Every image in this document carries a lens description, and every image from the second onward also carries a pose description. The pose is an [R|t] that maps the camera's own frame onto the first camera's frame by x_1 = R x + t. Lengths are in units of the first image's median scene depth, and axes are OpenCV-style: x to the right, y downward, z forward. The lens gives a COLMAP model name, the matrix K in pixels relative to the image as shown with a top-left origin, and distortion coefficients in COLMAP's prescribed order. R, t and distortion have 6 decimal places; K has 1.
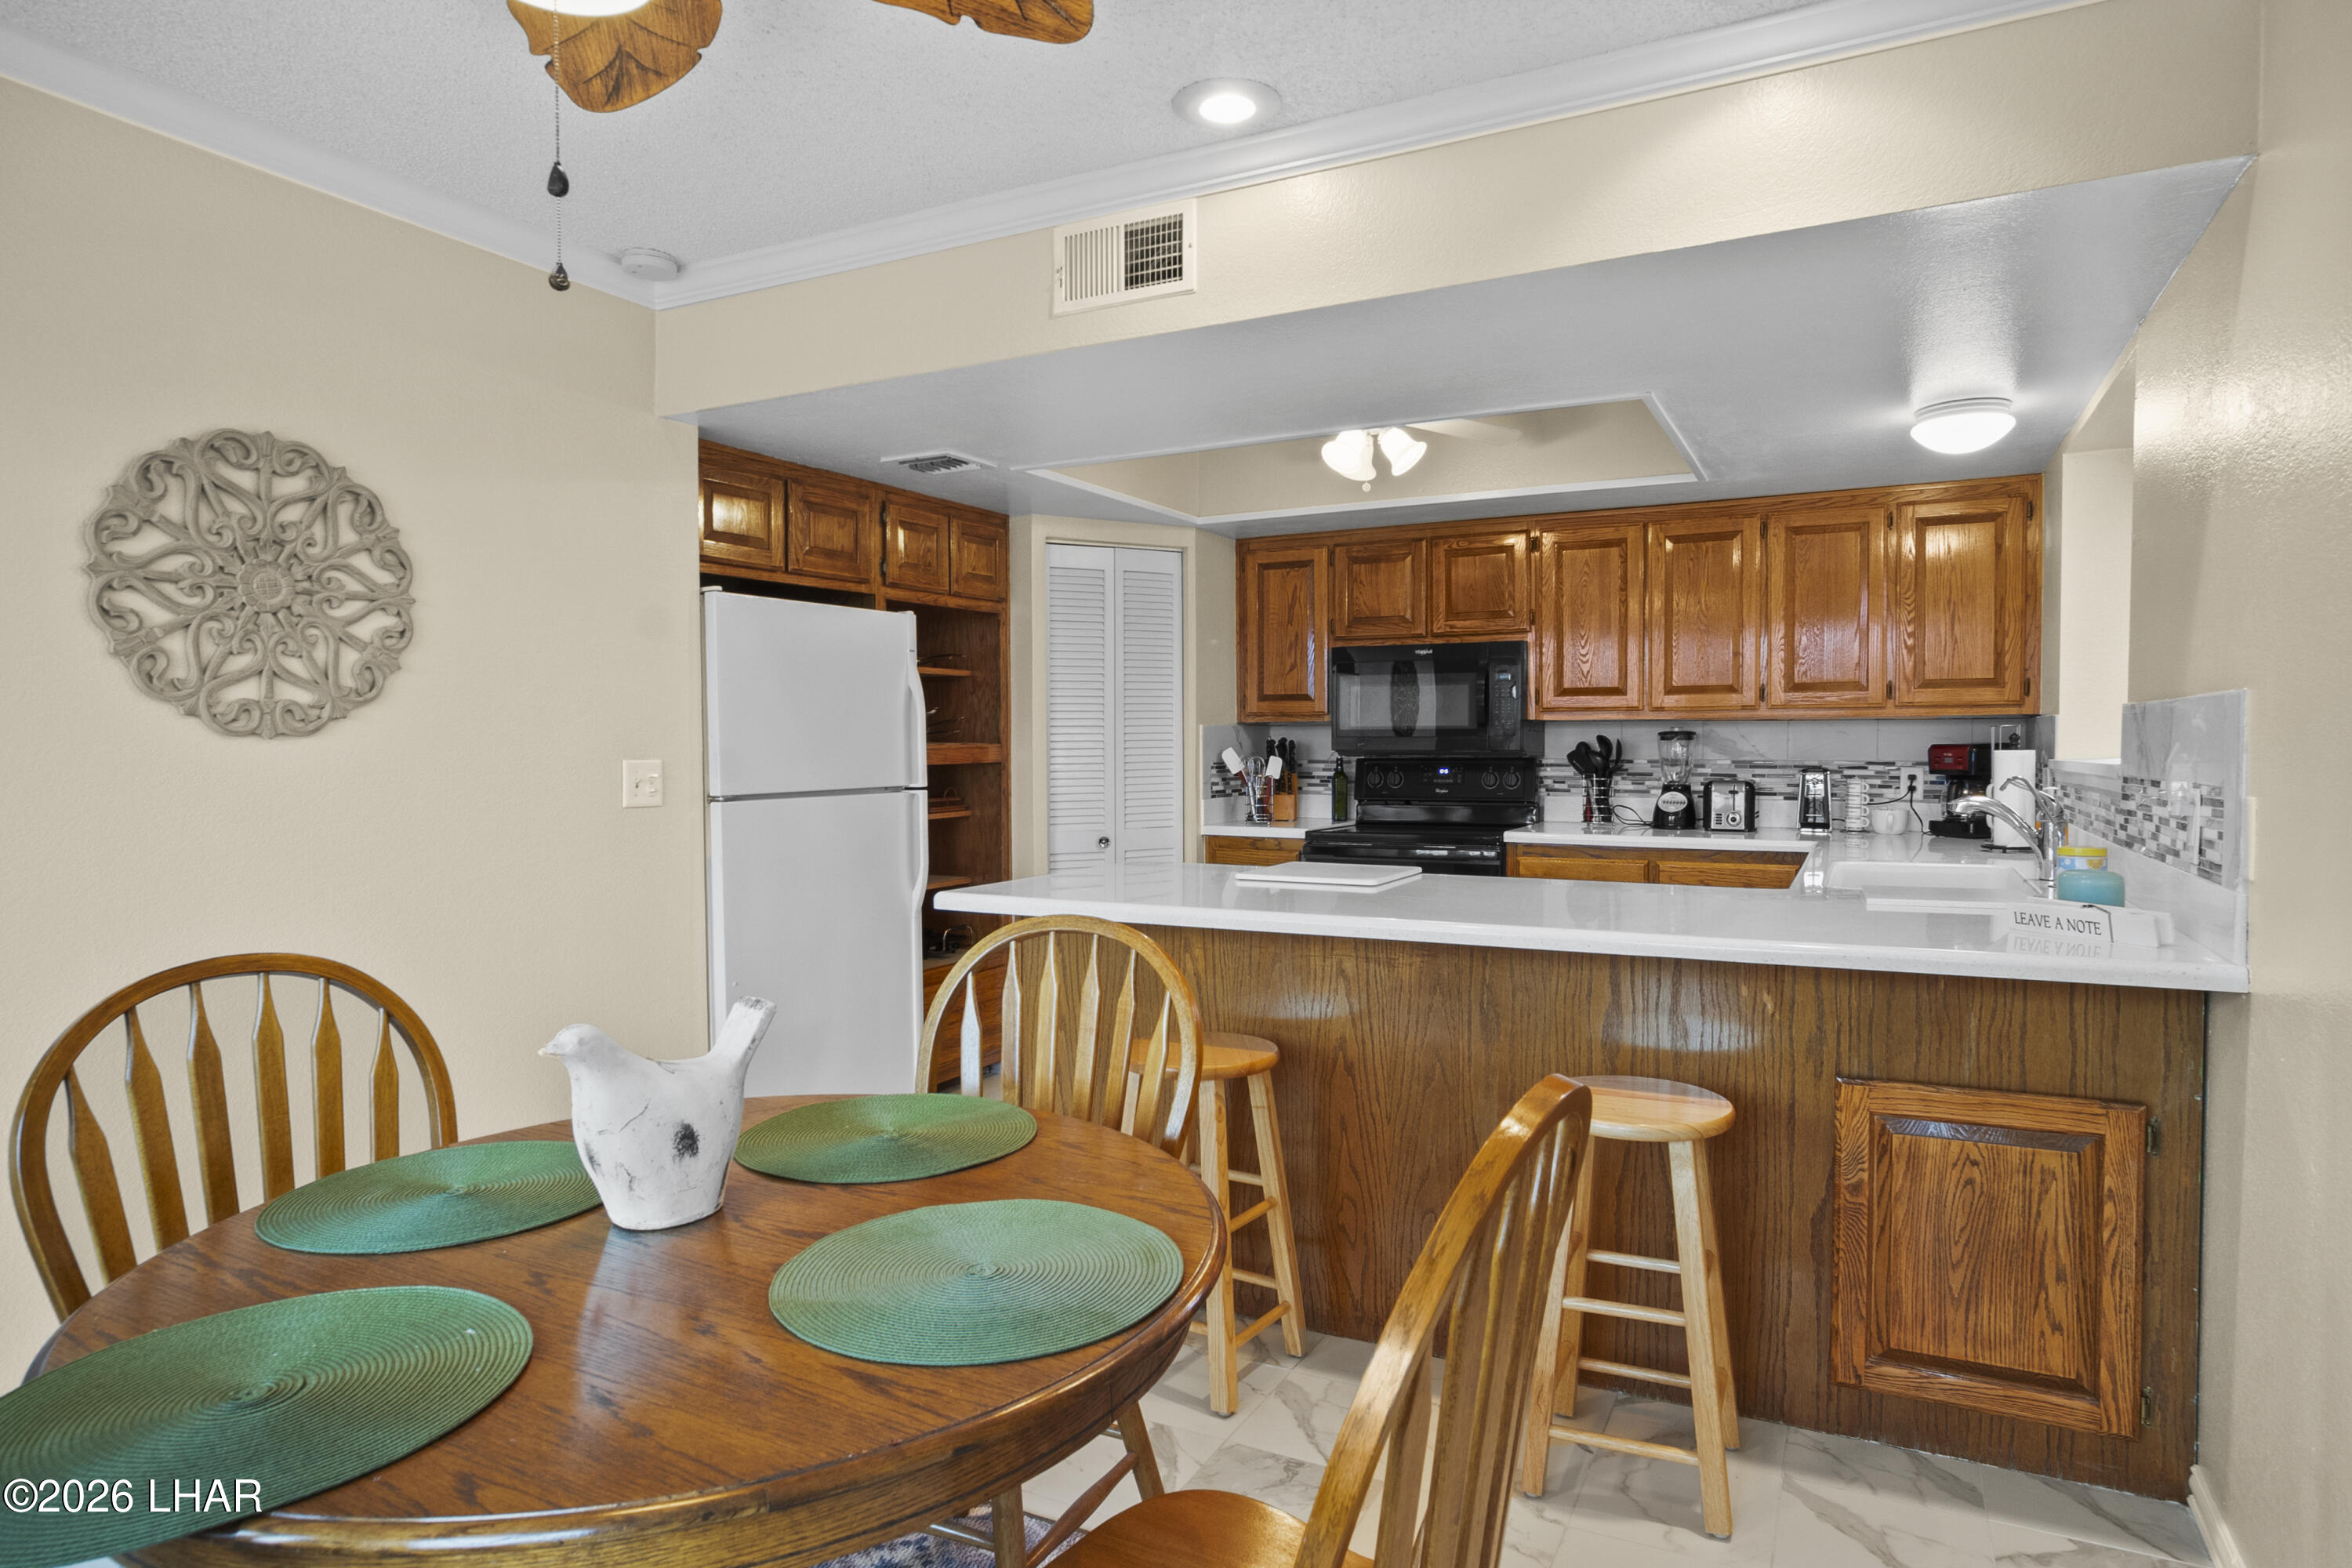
lens RADIAL K [[1351.5, 0, 1189.7], [0, 1351.5, 792.4], [0, 0, 1]] dist [-0.006276, -0.000410]
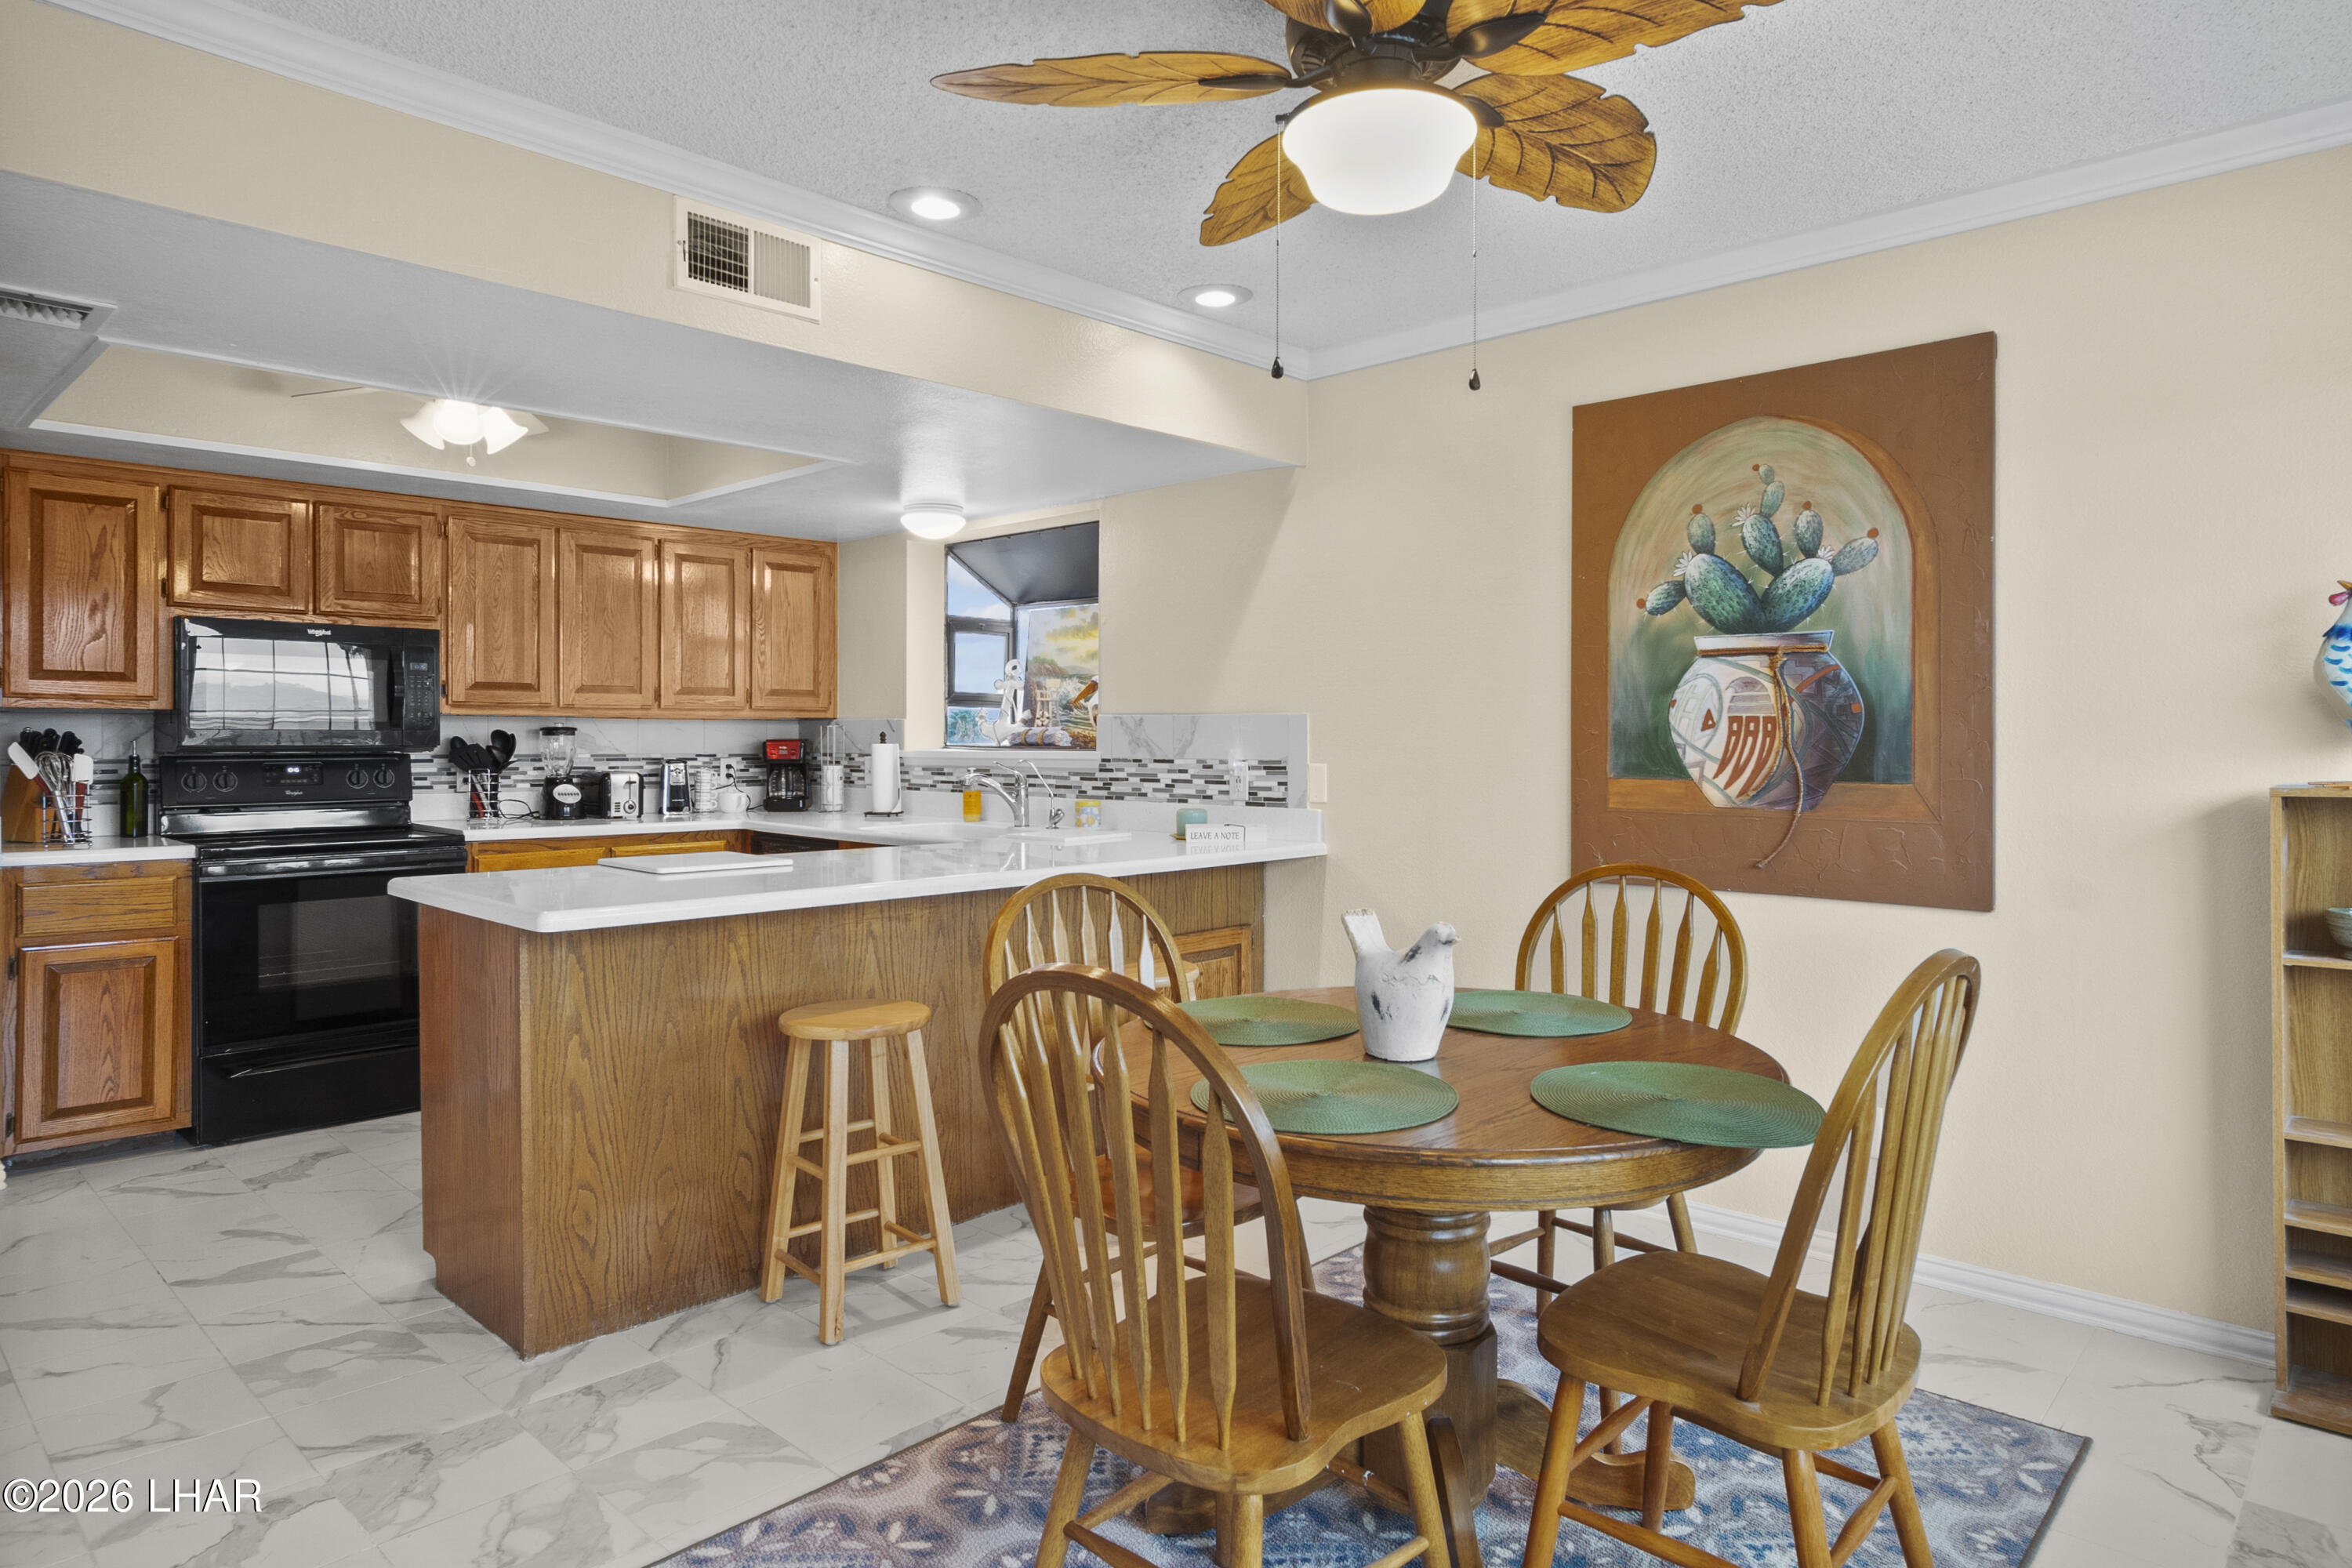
lens RADIAL K [[1351.5, 0, 1208.1], [0, 1351.5, 733.3], [0, 0, 1]] dist [-0.006276, -0.000410]
pose [[0.285969, 0.007174, 0.958212, -0.530664], [0.033556, 0.999284, -0.017496, -0.004878], [-0.957651, 0.037157, 0.285524, 0.223630]]
